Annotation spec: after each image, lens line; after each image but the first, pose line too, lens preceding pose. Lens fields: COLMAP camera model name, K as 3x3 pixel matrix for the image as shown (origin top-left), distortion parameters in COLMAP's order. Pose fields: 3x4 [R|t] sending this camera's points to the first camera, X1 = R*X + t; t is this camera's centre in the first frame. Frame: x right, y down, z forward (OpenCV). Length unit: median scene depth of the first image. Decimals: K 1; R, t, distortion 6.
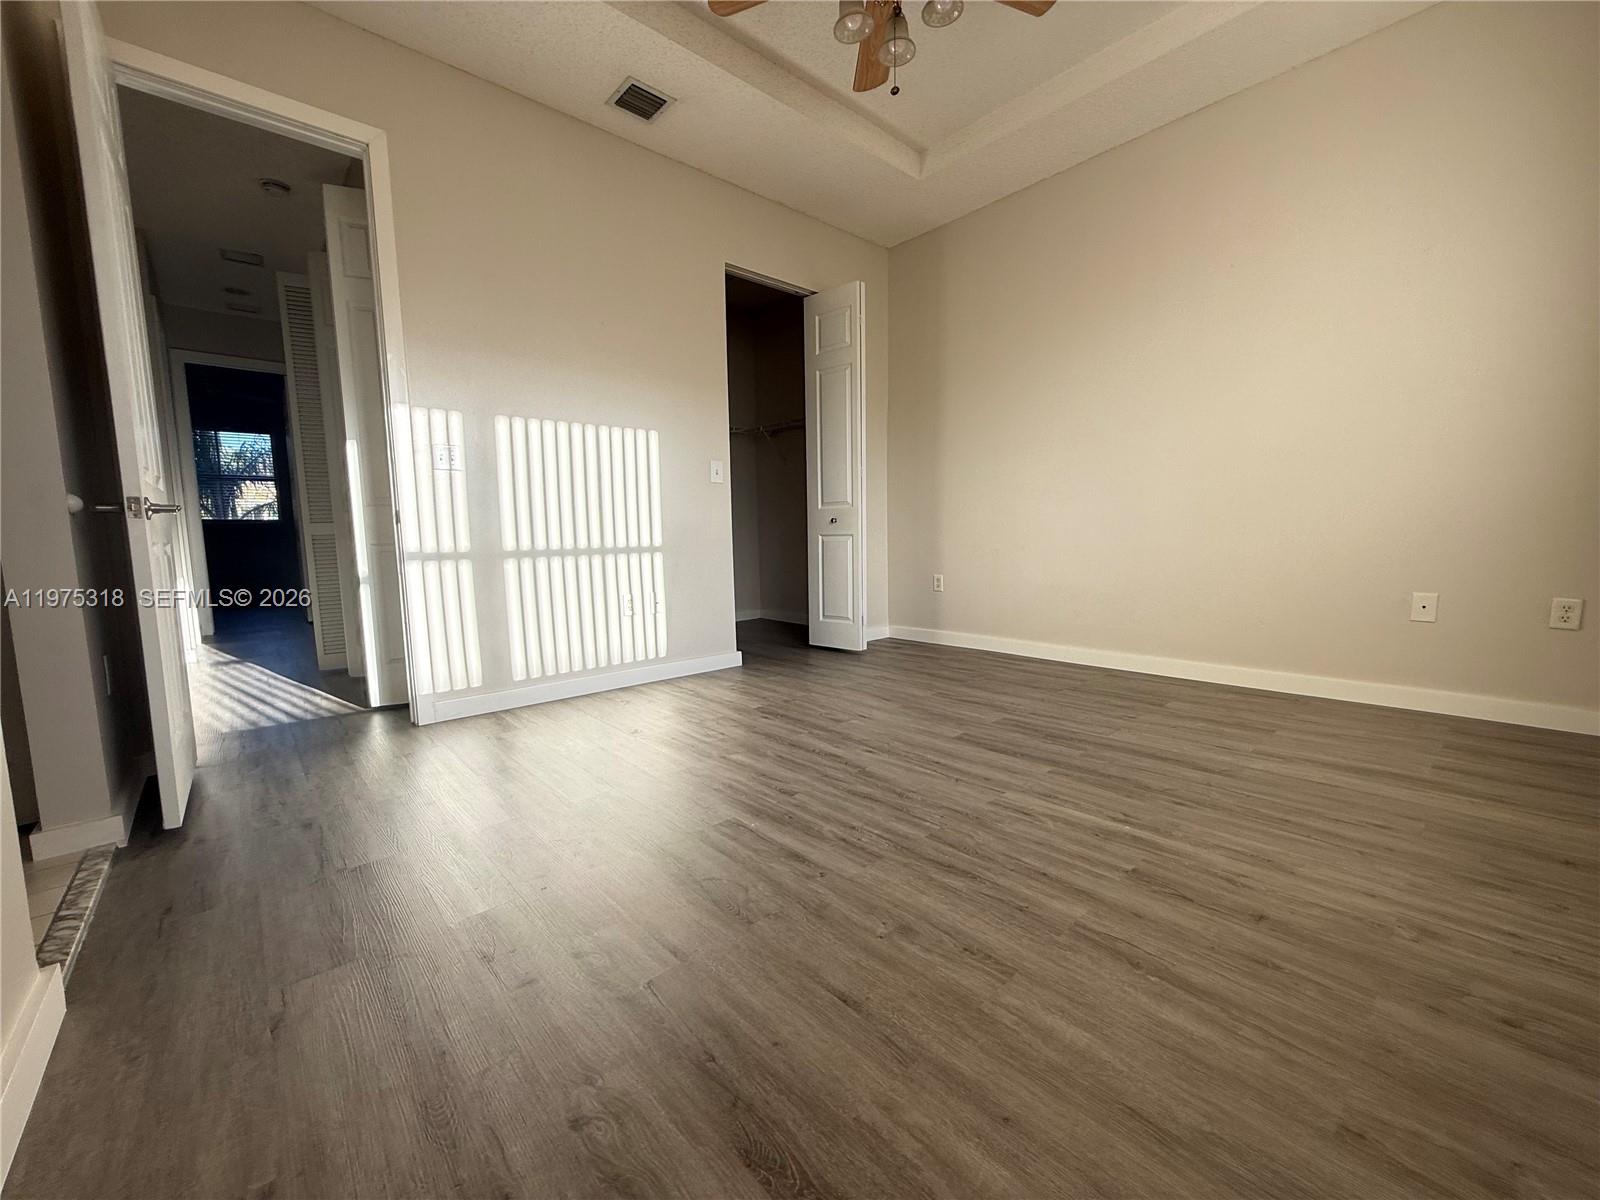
lens RADIAL K [[643.9, 0, 800.0], [0, 643.9, 600.0], [0, 0, 1]] dist [0.001495, 0.000318]
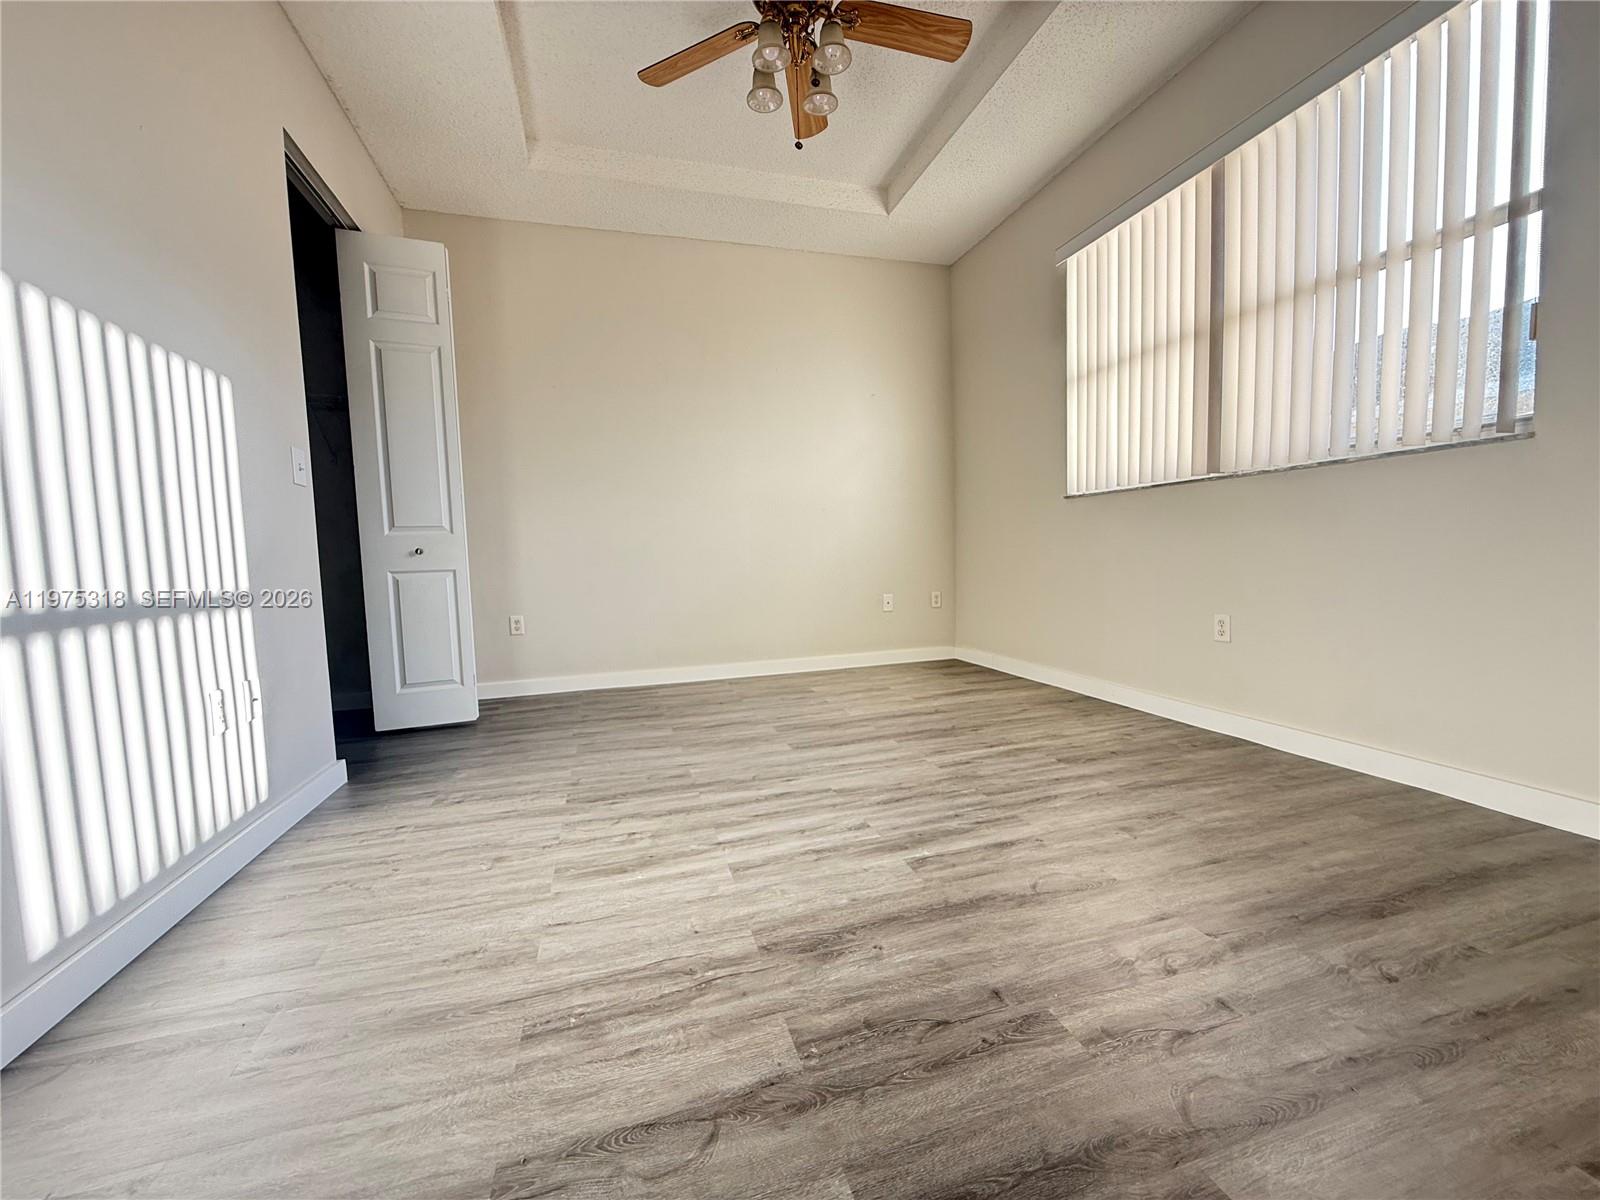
lens RADIAL K [[640.8, 0, 800.0], [0, 640.8, 600.0], [0, 0, 1]] dist [0.002741, 0.000014]
pose [[0.422025, -0.057824, 0.904738, -0.826187], [0.116340, 0.993167, 0.009207, -0.048720], [-0.899088, 0.101372, 0.425868, 0.594810]]
